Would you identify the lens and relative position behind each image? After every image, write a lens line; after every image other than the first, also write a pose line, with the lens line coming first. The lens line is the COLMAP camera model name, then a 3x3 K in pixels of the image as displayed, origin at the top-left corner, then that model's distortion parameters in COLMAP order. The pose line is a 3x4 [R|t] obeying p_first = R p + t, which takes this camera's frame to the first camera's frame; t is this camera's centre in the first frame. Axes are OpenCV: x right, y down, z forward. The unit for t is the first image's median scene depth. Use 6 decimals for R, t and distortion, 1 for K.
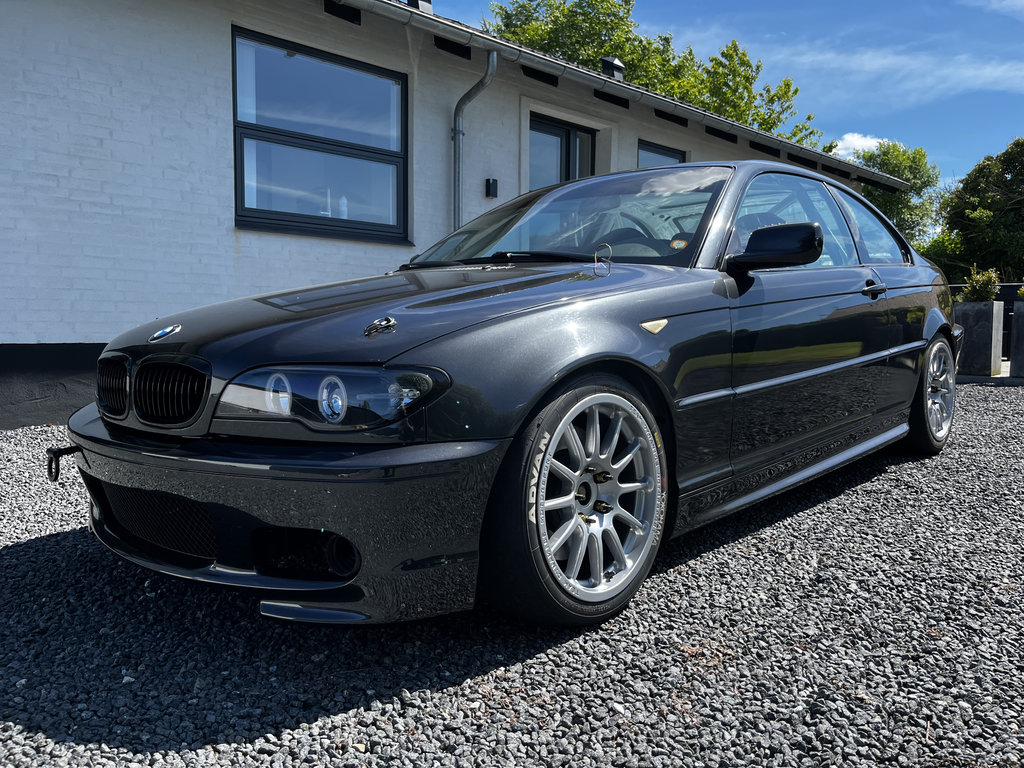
lens RADIAL K [[813.8, 0, 513.5], [0, 813.8, 366.9], [0, 0, 1]] dist [0.077370, -0.123505]
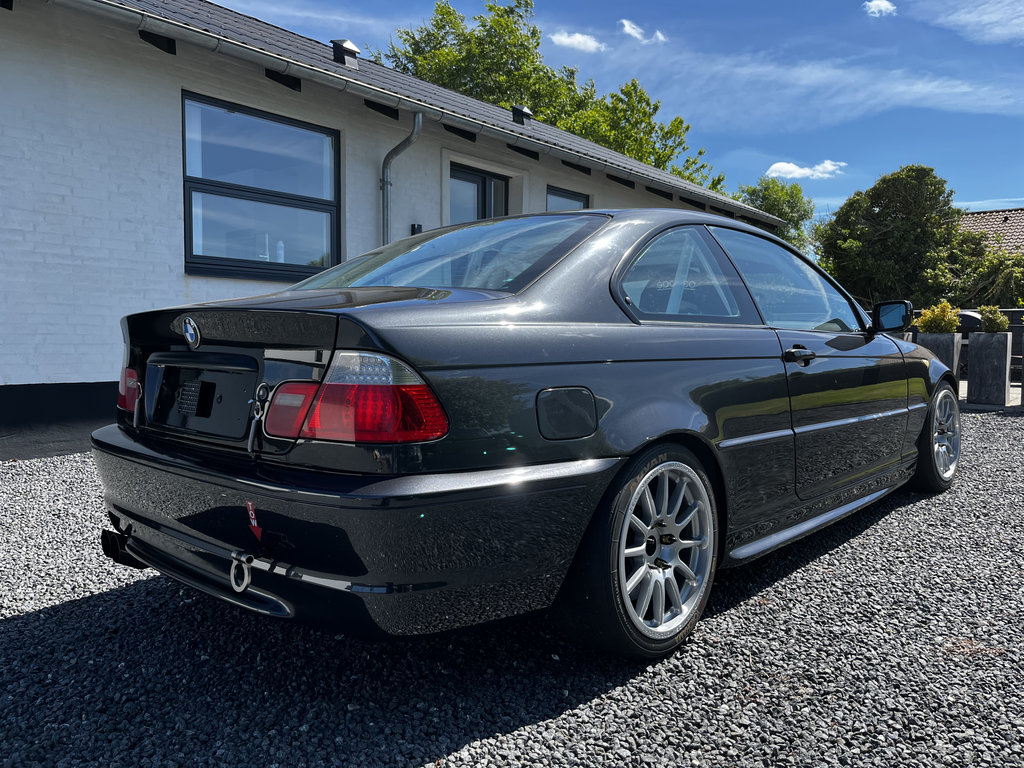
lens RADIAL K [[813.8, 0, 513.5], [0, 813.8, 366.9], [0, 0, 1]] dist [0.077370, -0.123505]
pose [[0.993422, -0.007268, 0.114282, -0.030605], [0.009221, 0.999820, -0.016572, -0.023616], [-0.114141, 0.017517, 0.993310, -0.127657]]
